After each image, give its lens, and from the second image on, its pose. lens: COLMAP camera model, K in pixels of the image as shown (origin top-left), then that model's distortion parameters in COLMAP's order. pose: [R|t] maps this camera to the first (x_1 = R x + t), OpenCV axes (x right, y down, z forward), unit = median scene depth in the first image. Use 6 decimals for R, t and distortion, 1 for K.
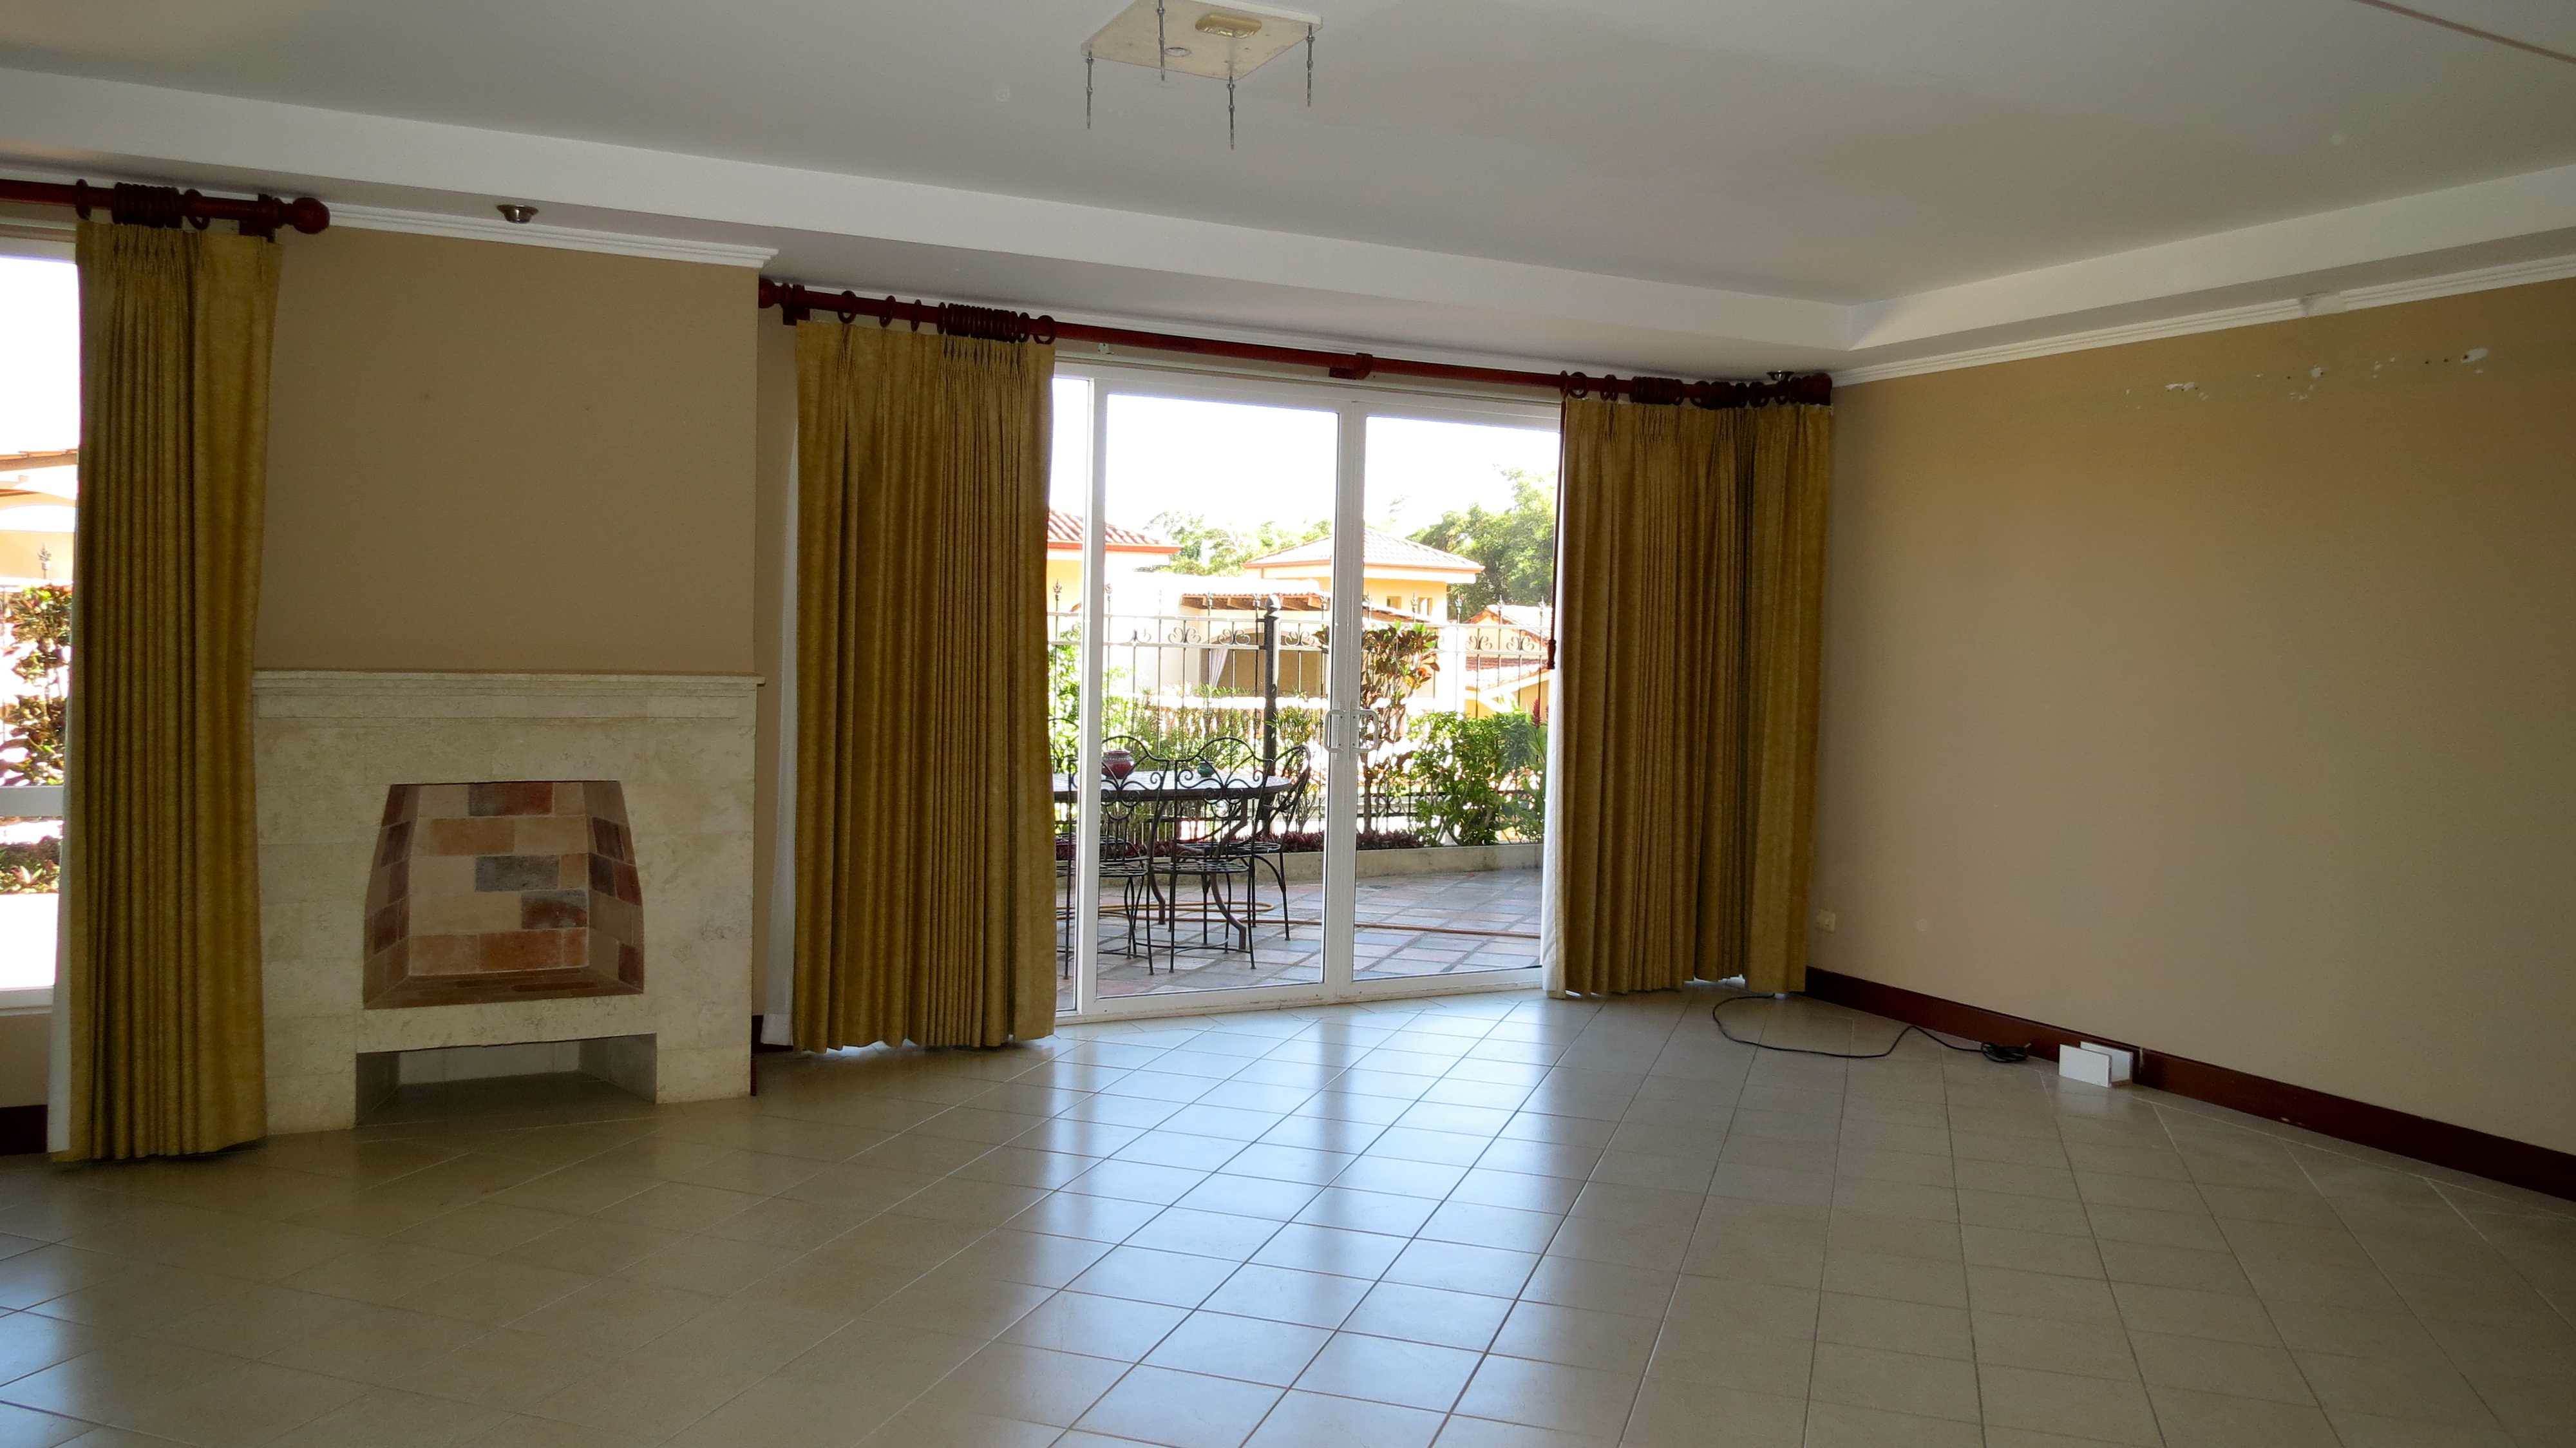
lens RADIAL K [[1891.4, 0, 1288.0], [0, 1891.4, 724.0], [0, 0, 1]] dist [-0.025034, 0.002582]
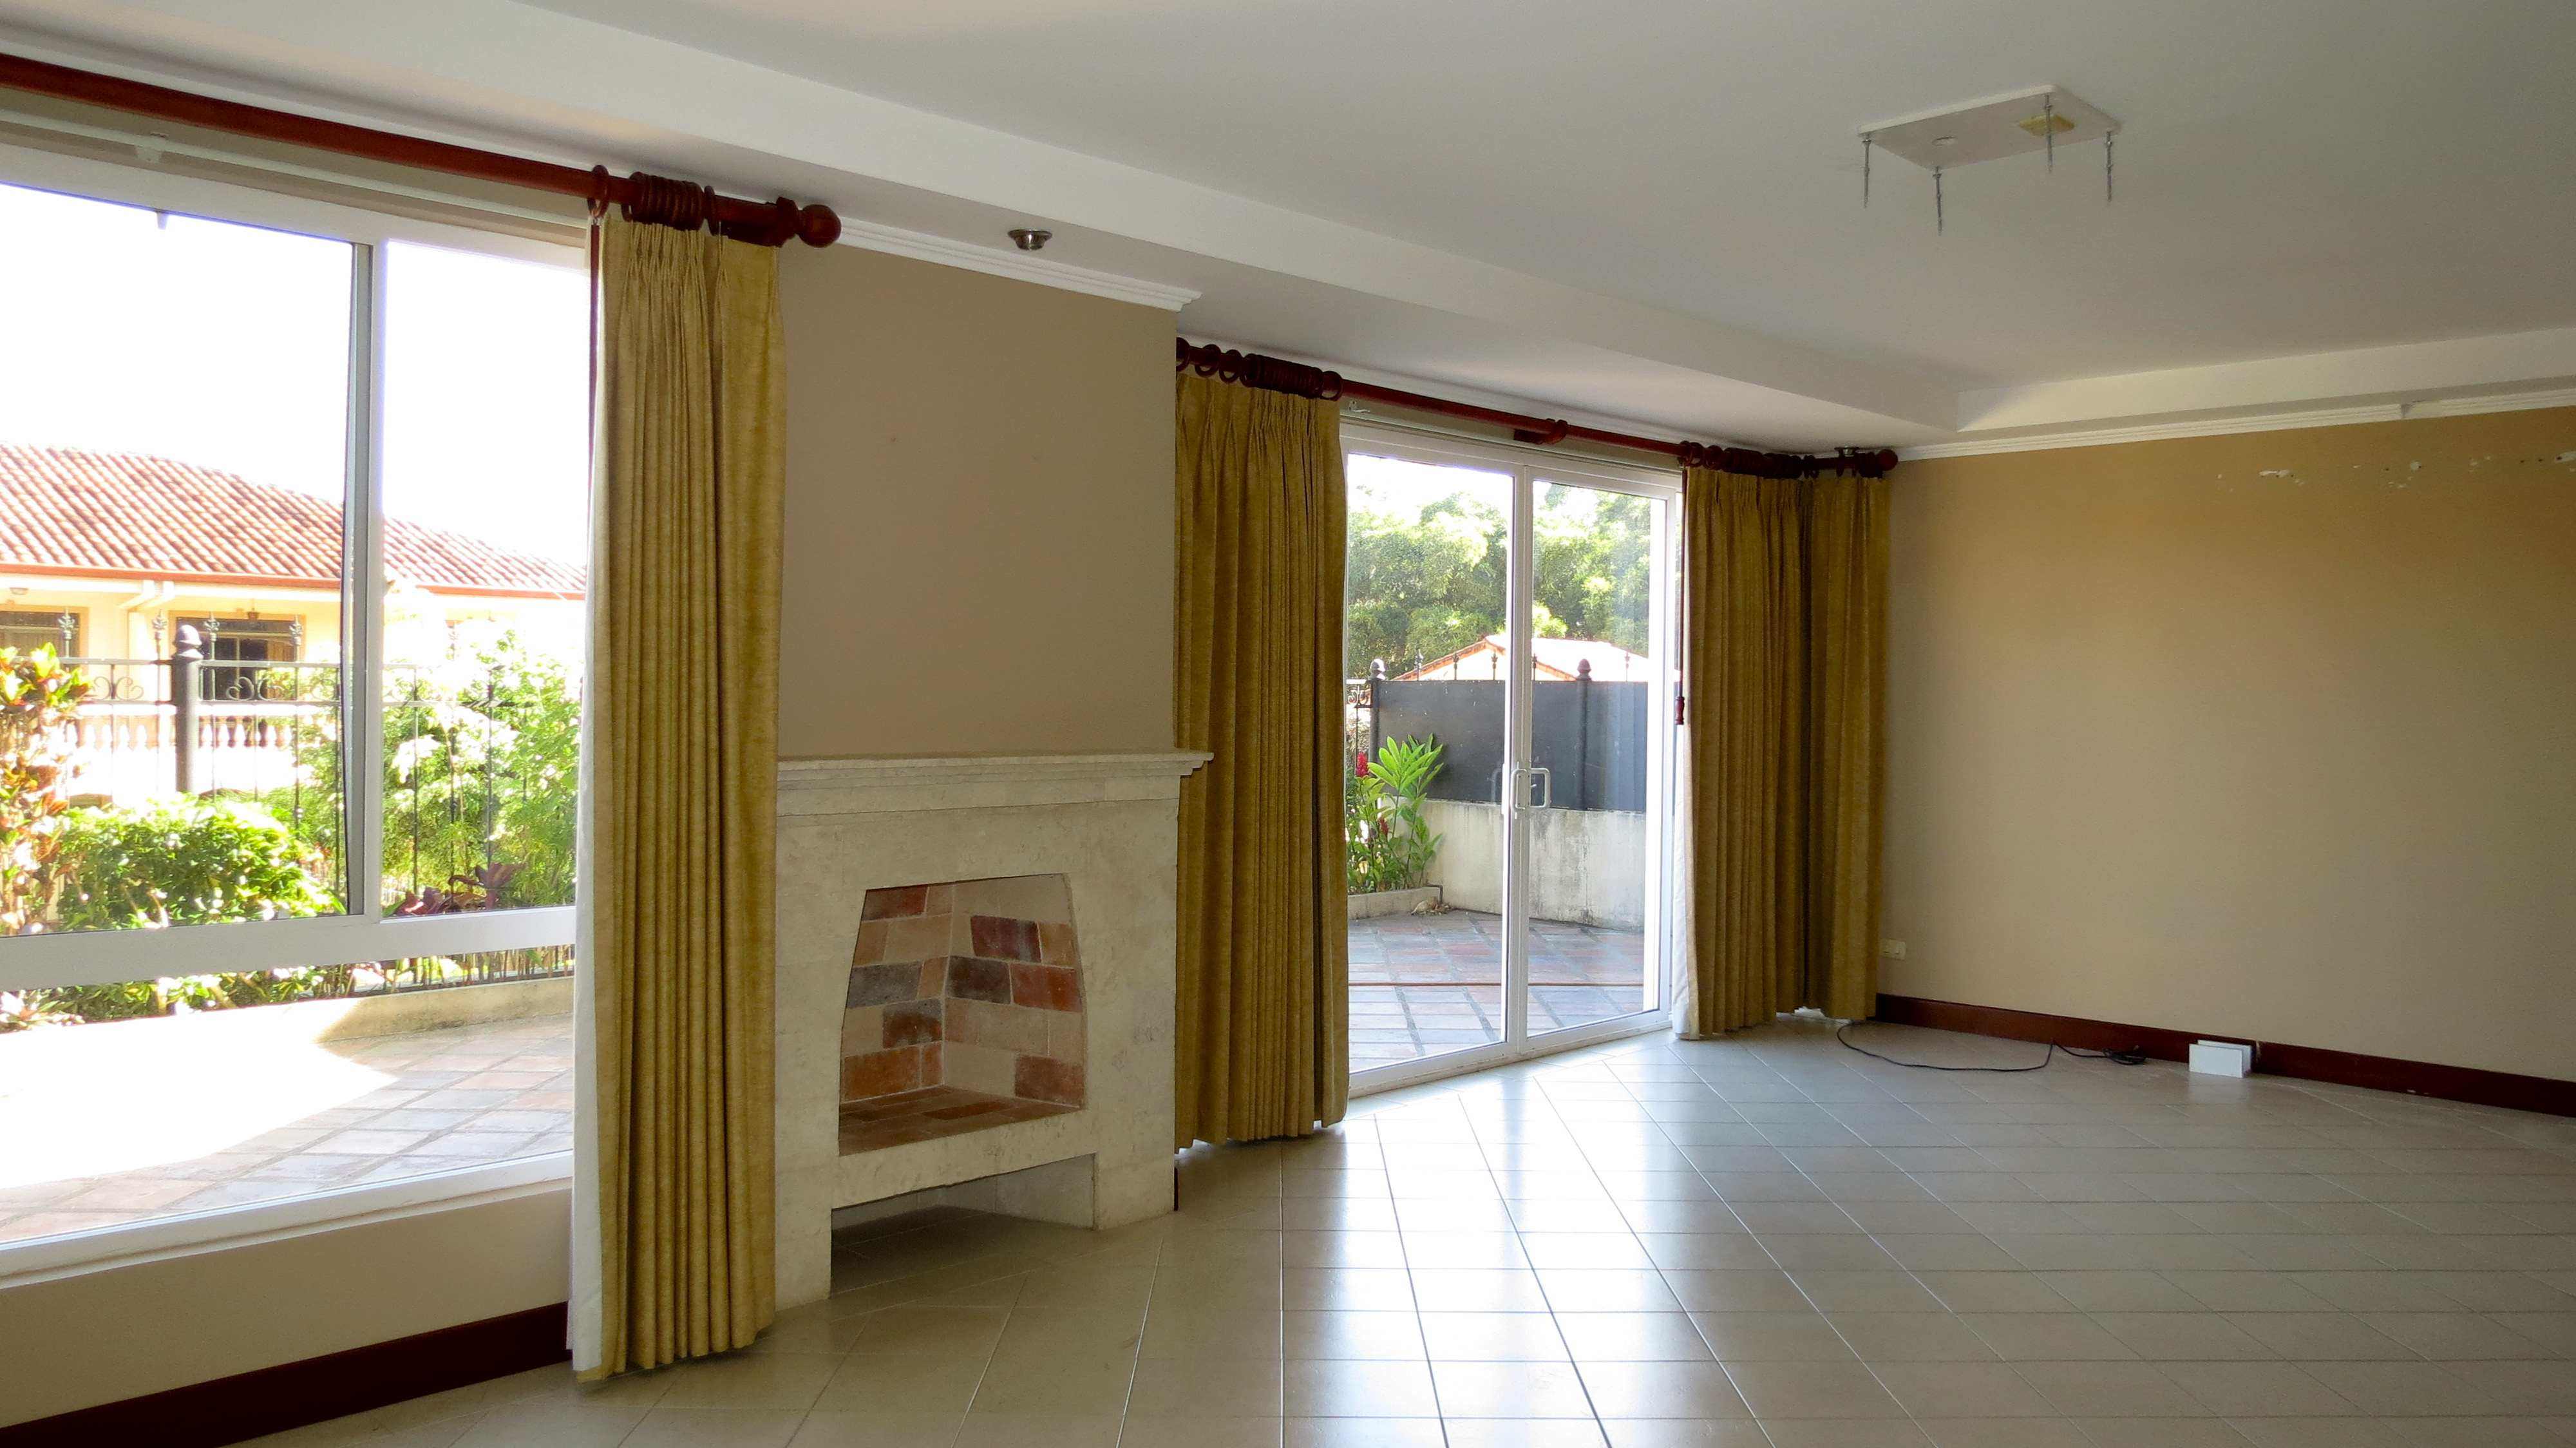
lens RADIAL K [[1891.4, 0, 1288.0], [0, 1891.4, 724.0], [0, 0, 1]] dist [-0.025034, 0.002582]
pose [[0.942611, -0.020796, 0.333246, -0.518730], [0.029251, 0.999364, -0.020373, -0.018087], [-0.332610, 0.028952, 0.942620, 0.108373]]
